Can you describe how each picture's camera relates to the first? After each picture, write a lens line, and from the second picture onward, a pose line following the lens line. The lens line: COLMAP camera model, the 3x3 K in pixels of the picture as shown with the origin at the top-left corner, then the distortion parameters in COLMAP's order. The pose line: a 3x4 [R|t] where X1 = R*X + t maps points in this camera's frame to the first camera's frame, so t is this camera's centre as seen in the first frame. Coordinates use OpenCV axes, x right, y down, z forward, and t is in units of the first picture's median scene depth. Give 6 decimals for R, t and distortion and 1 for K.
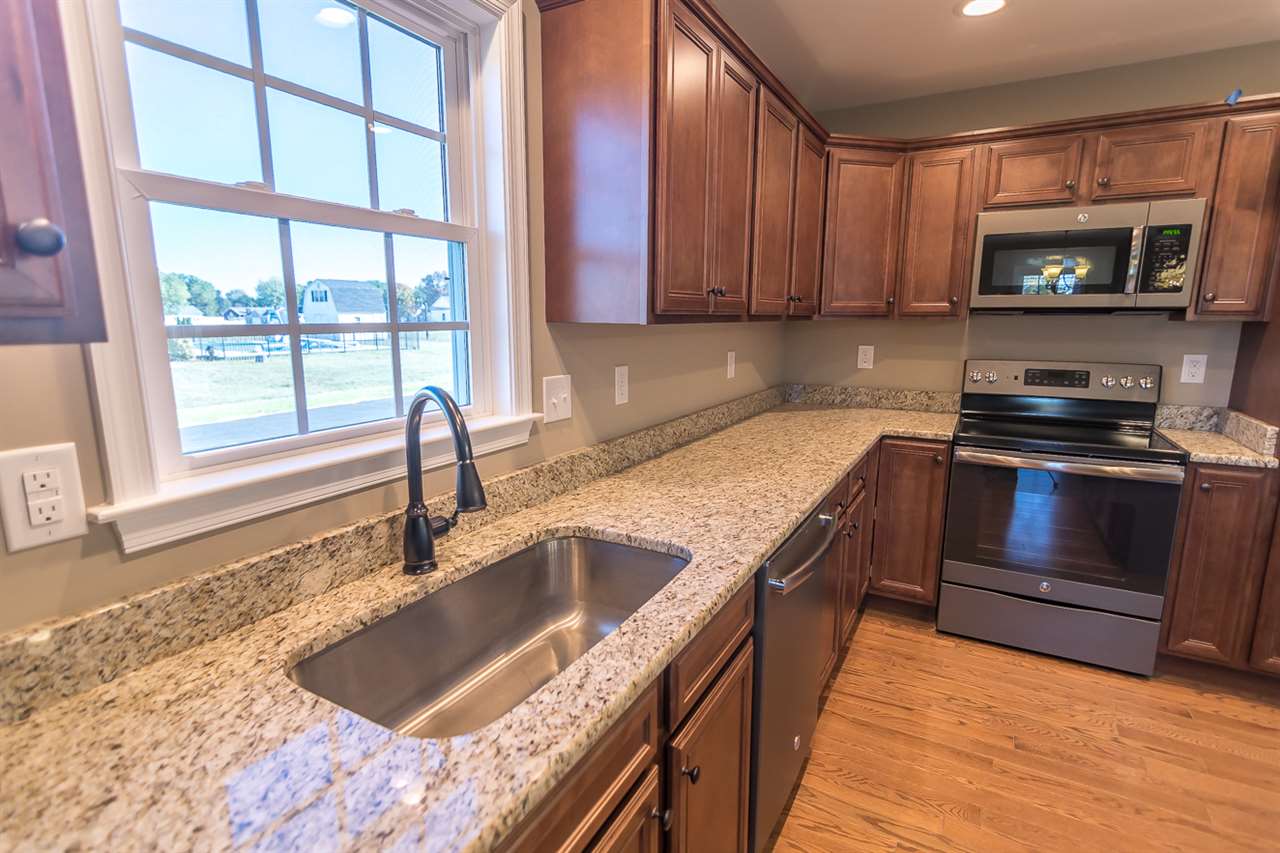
lens RADIAL K [[630.6, 0, 632.0], [0, 630.6, 431.3], [0, 0, 1]] dist [-0.004415, 0.004357]
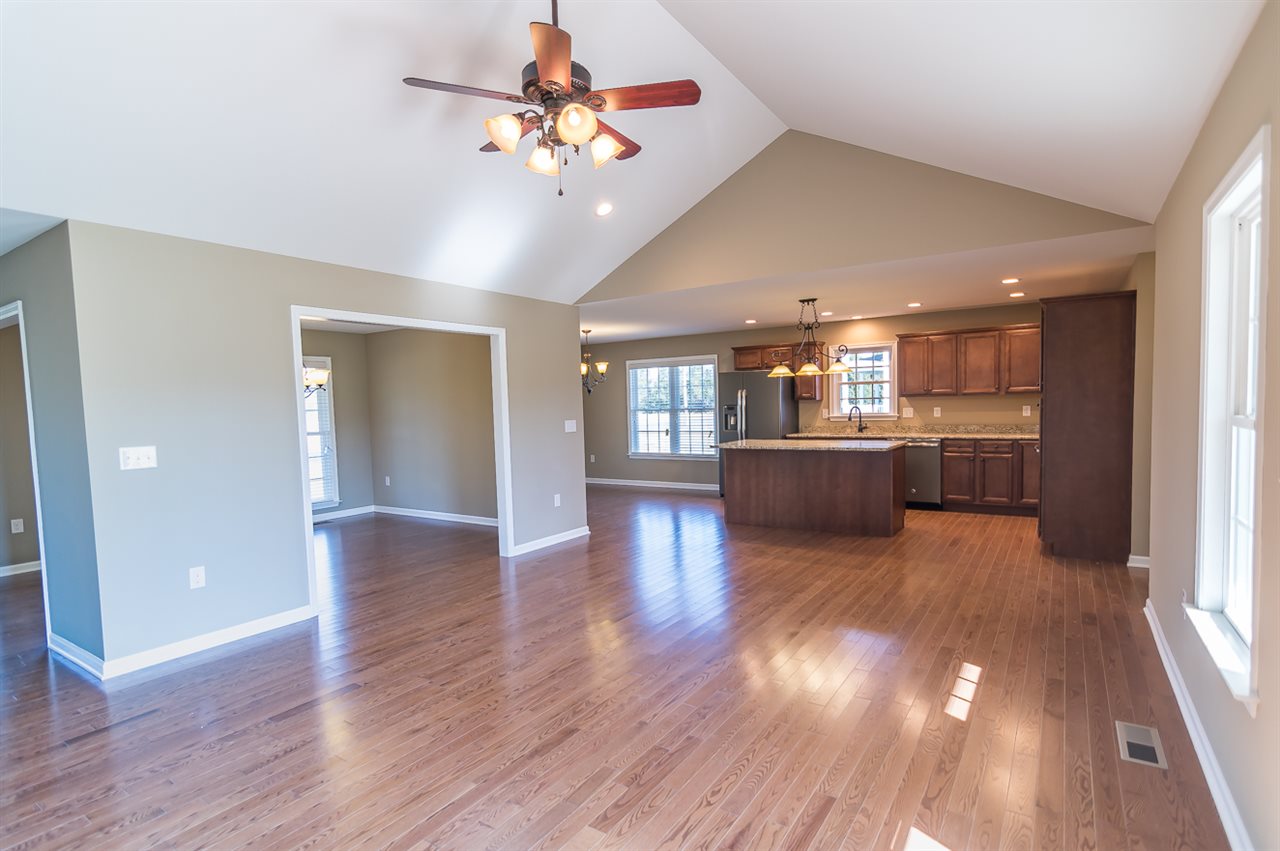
lens RADIAL K [[630.6, 0, 648.1], [0, 630.6, 441.4], [0, 0, 1]] dist [-0.004415, 0.004357]
pose [[-0.074805, 0.060377, -0.995369, 4.535097], [-0.153628, 0.985551, 0.071327, 0.116449], [0.985293, 0.158252, -0.064449, -0.567780]]
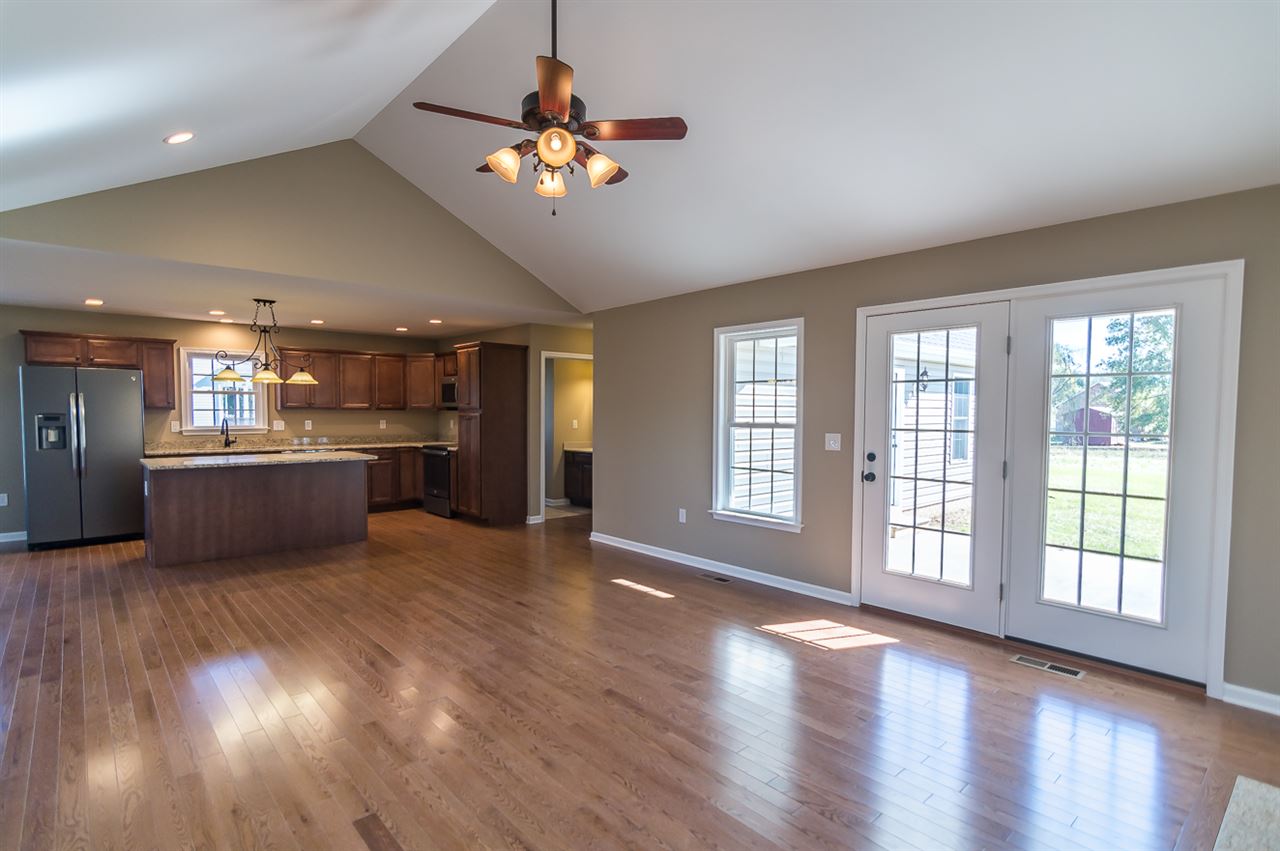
lens RADIAL K [[630.6, 0, 632.4], [0, 630.6, 438.1], [0, 0, 1]] dist [-0.004415, 0.004357]
pose [[0.943101, 0.016379, -0.332102, 3.736010], [-0.062113, 0.989883, -0.127566, 0.451943], [0.326653, 0.140935, 0.934578, -2.398903]]
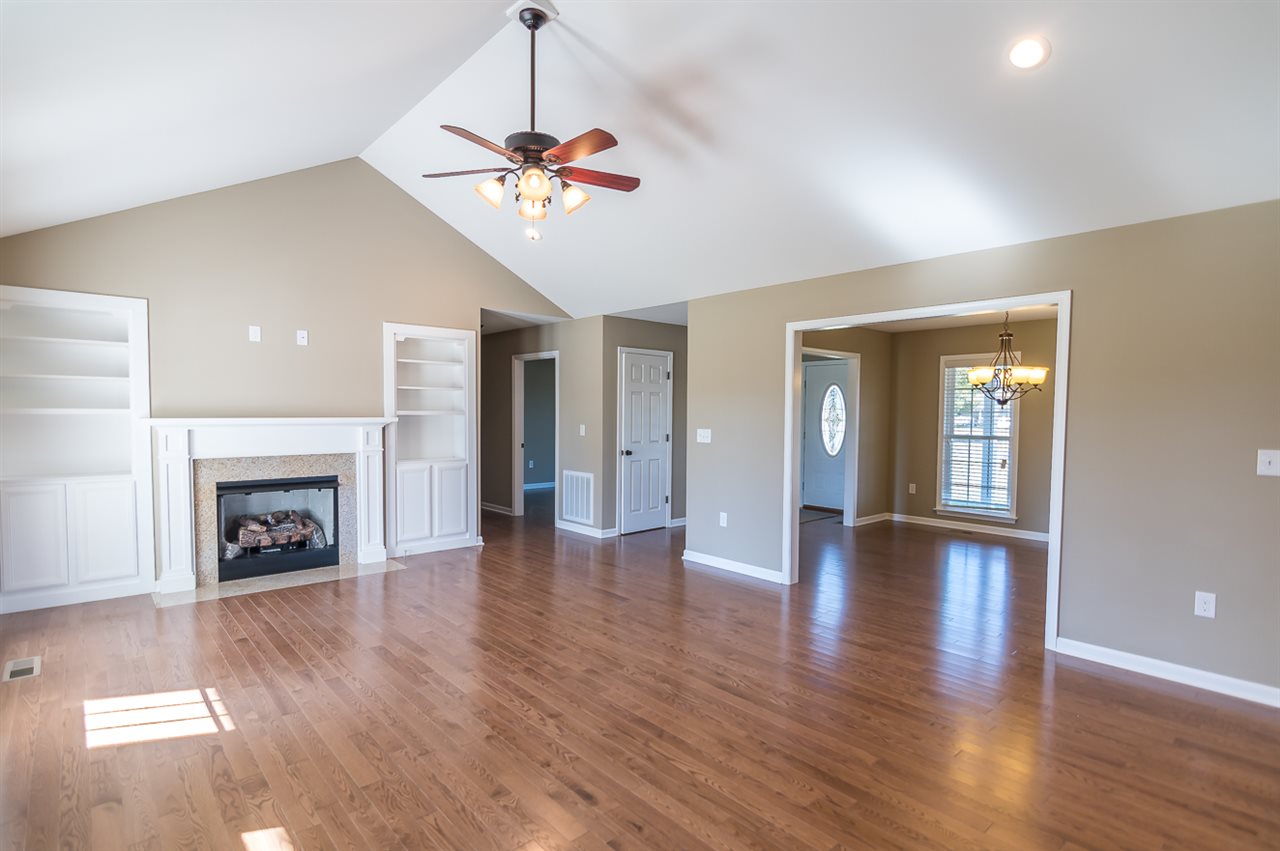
lens RADIAL K [[630.6, 0, 635.6], [0, 630.6, 437.0], [0, 0, 1]] dist [-0.004415, 0.004357]
pose [[-0.945258, -0.023600, 0.325469, 2.030399], [0.048223, 0.976328, 0.210849, -0.144077], [-0.322741, 0.215002, -0.921744, 0.828136]]
